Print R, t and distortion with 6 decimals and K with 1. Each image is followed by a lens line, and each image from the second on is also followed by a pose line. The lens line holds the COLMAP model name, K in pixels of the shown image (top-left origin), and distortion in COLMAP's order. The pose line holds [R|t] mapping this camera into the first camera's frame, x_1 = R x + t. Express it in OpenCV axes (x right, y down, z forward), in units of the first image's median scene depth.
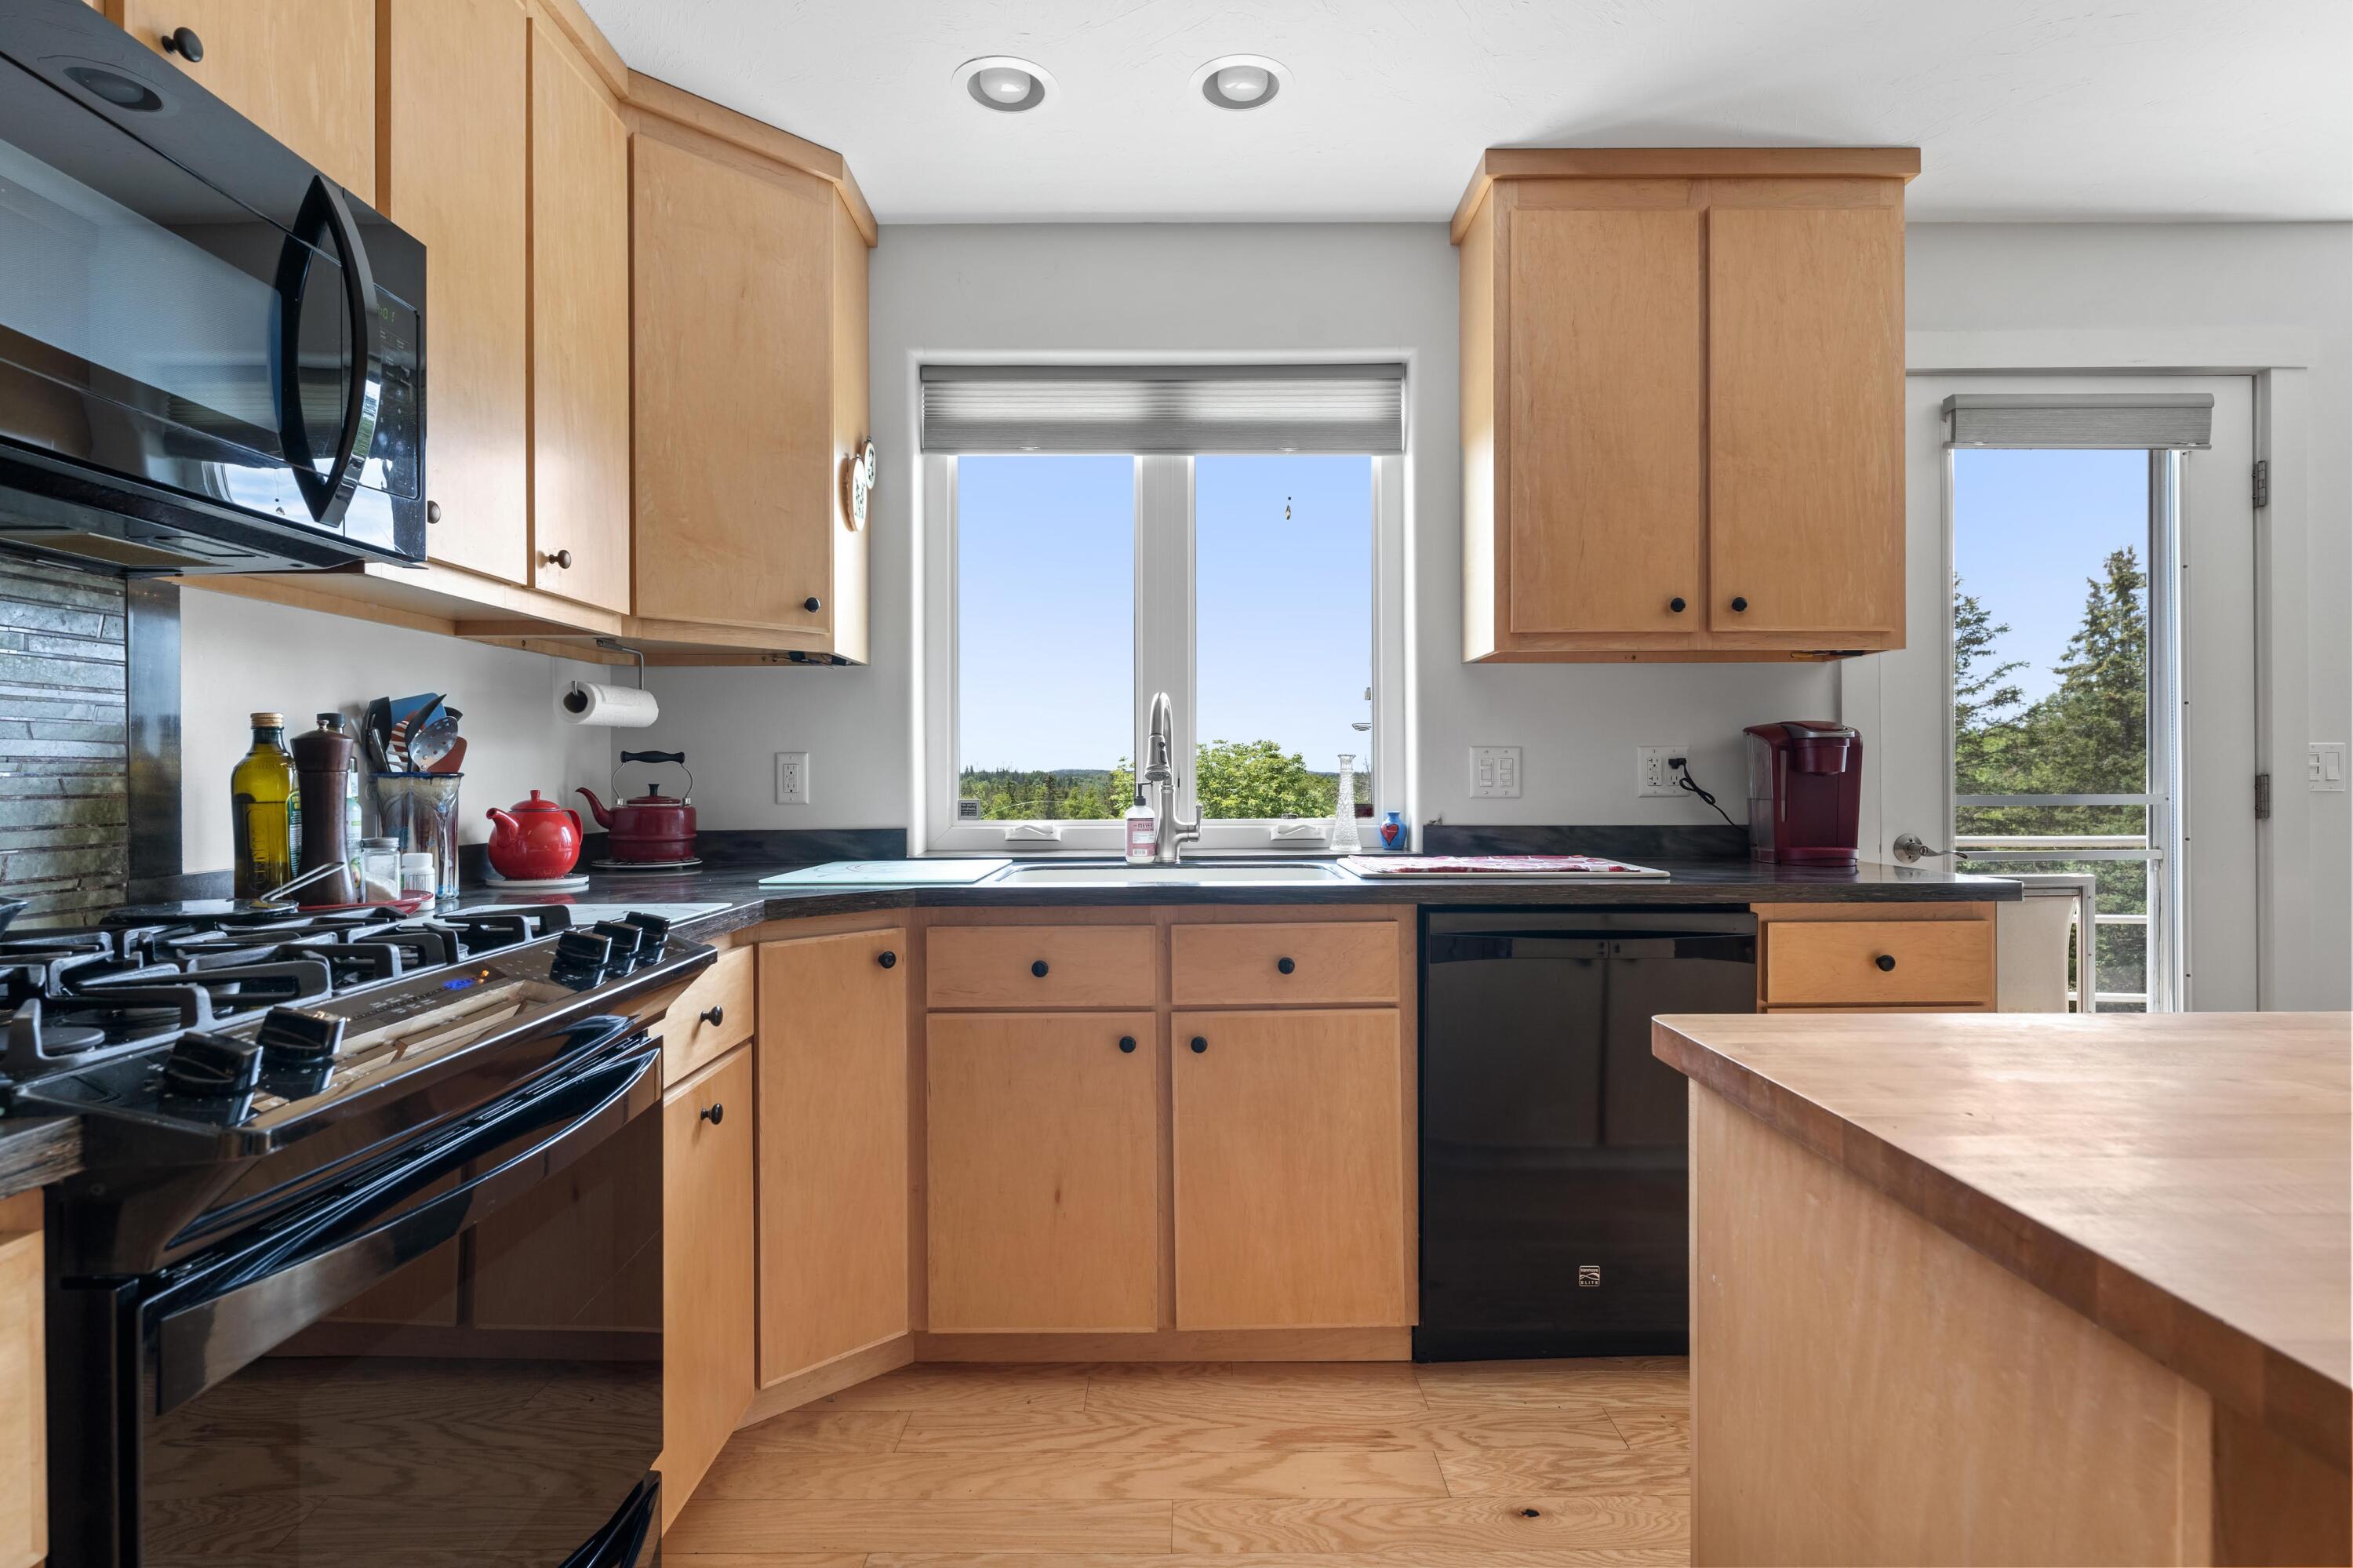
lens RADIAL K [[1201.4, 0, 1175.1], [0, 1201.4, 778.2], [0, 0, 1]] dist [-0.000464, 0.000002]
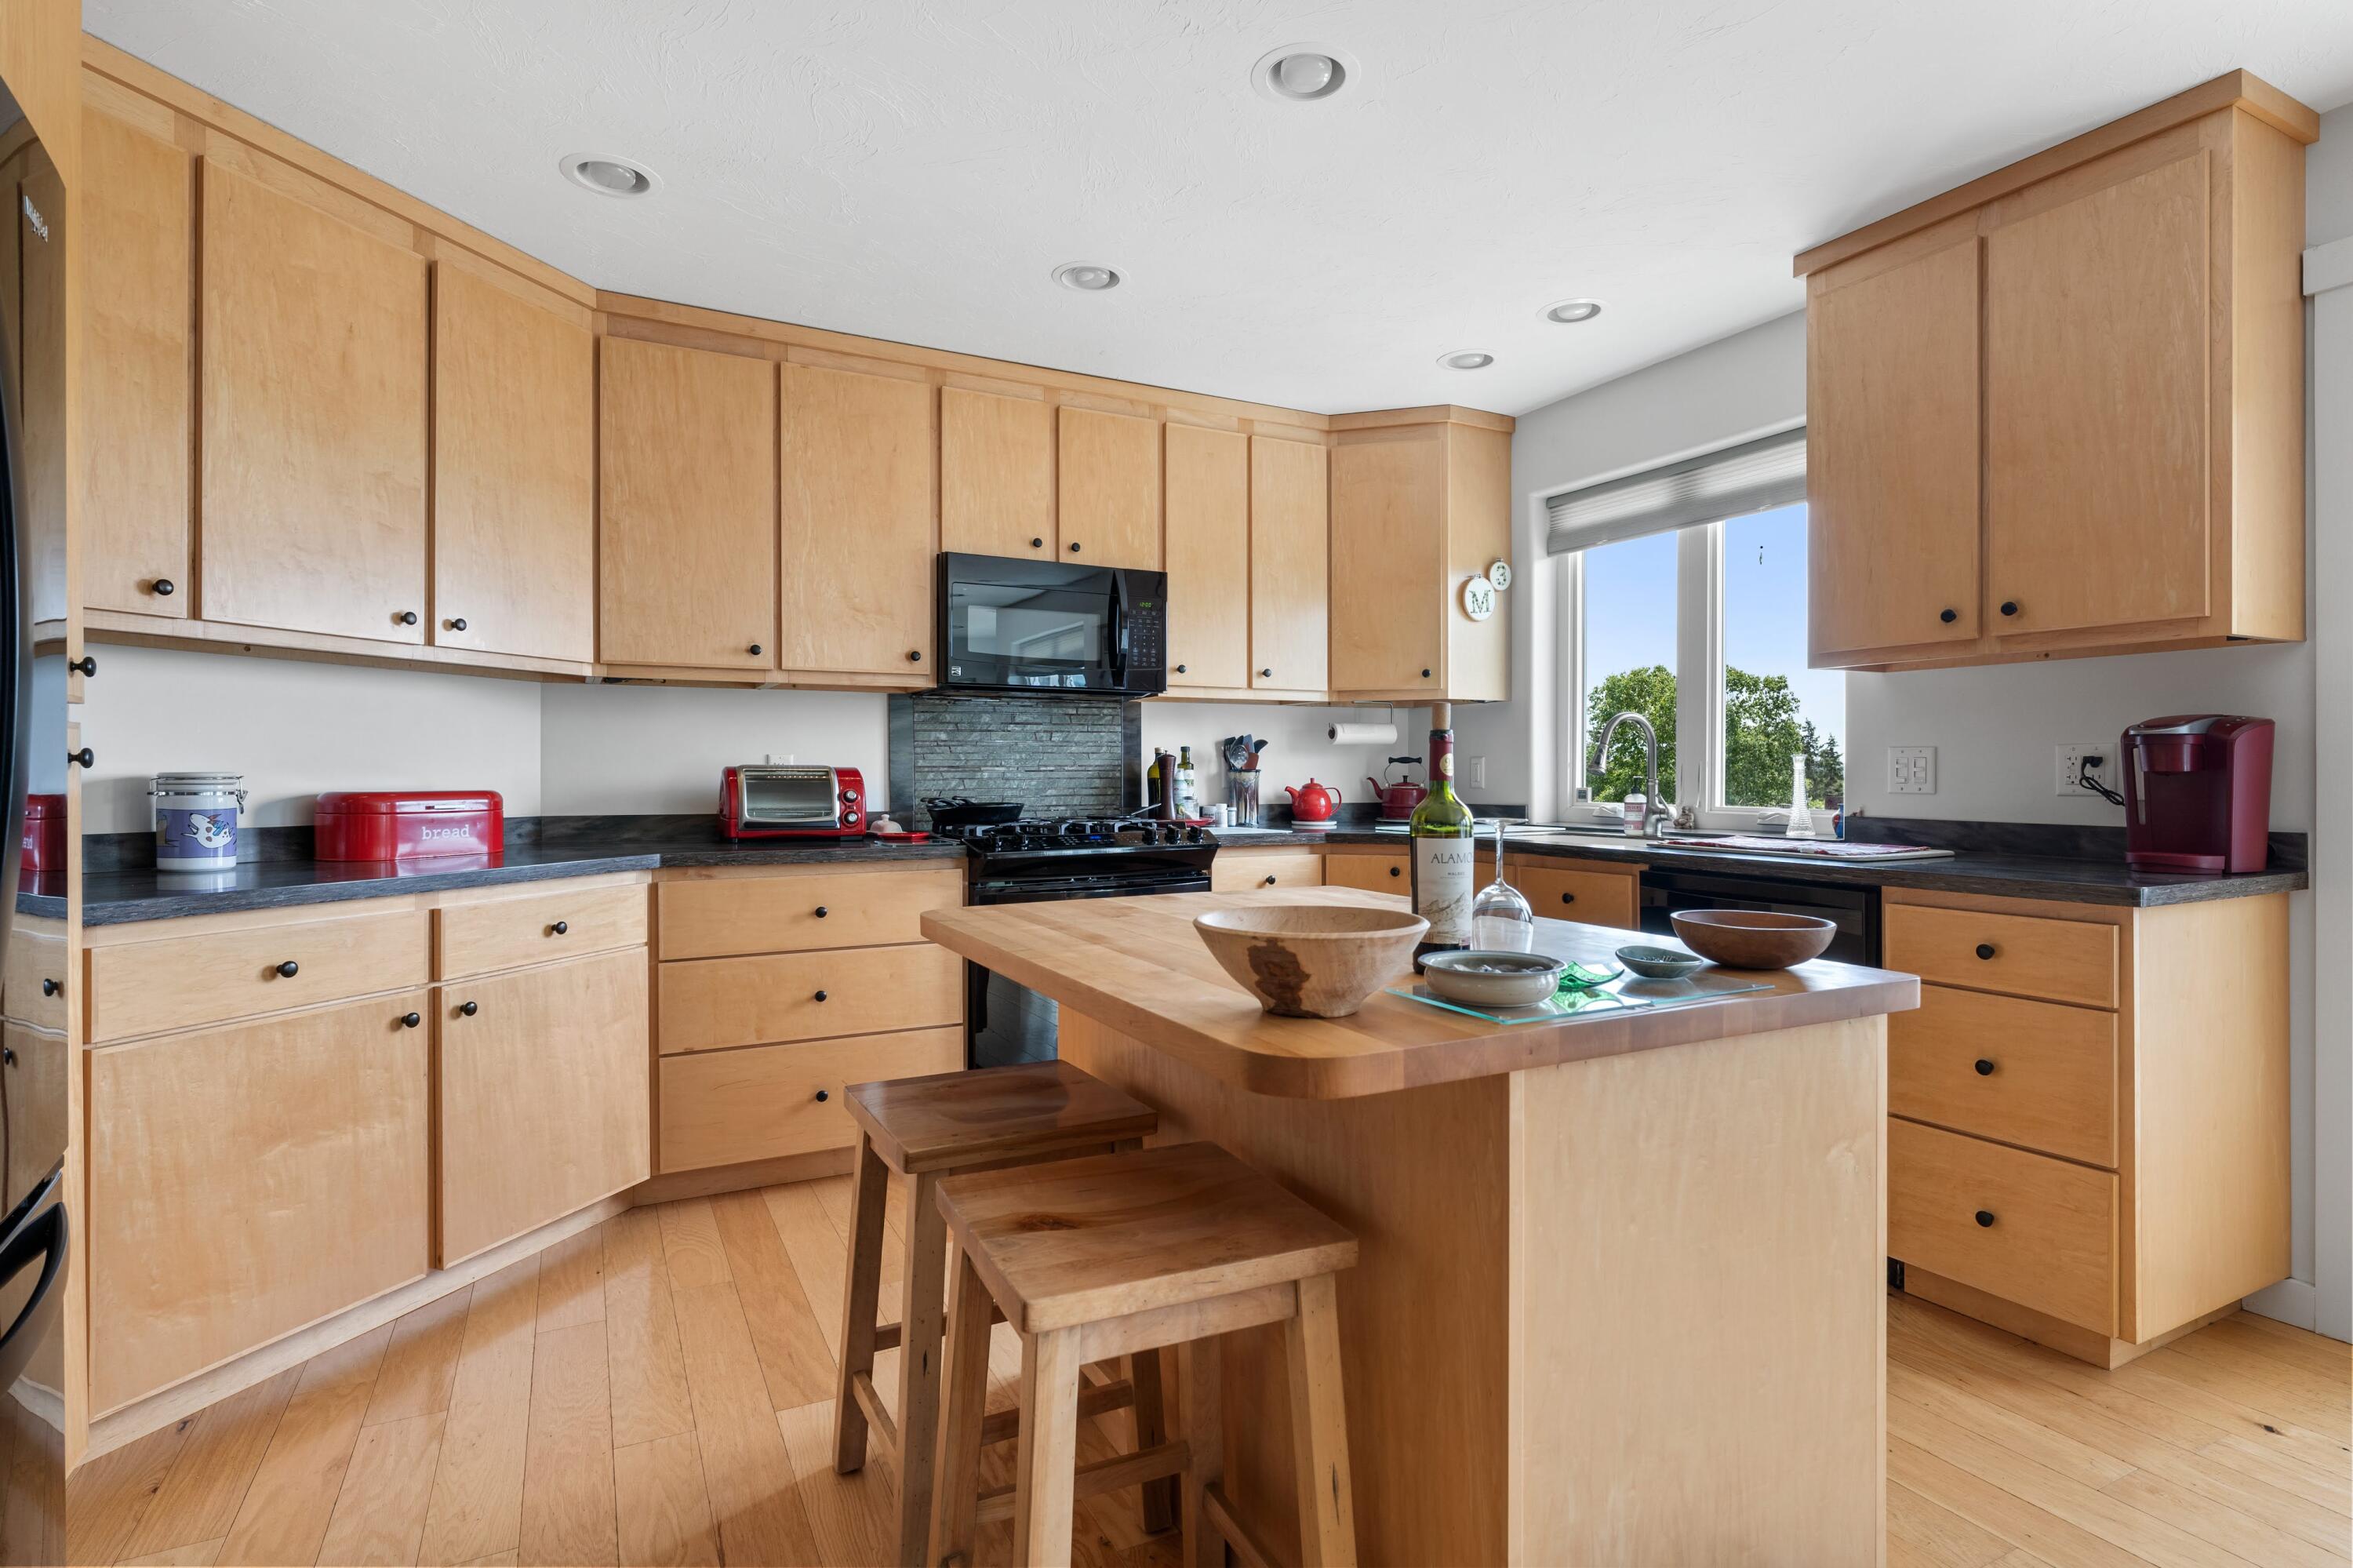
lens RADIAL K [[1201.4, 0, 1181.1], [0, 1201.4, 776.4], [0, 0, 1]] dist [-0.000464, 0.000002]
pose [[0.445542, 0.008274, -0.895223, 1.011235], [-0.002418, 0.999965, 0.008038, -0.007077], [0.895258, -0.001417, 0.445547, -0.089132]]
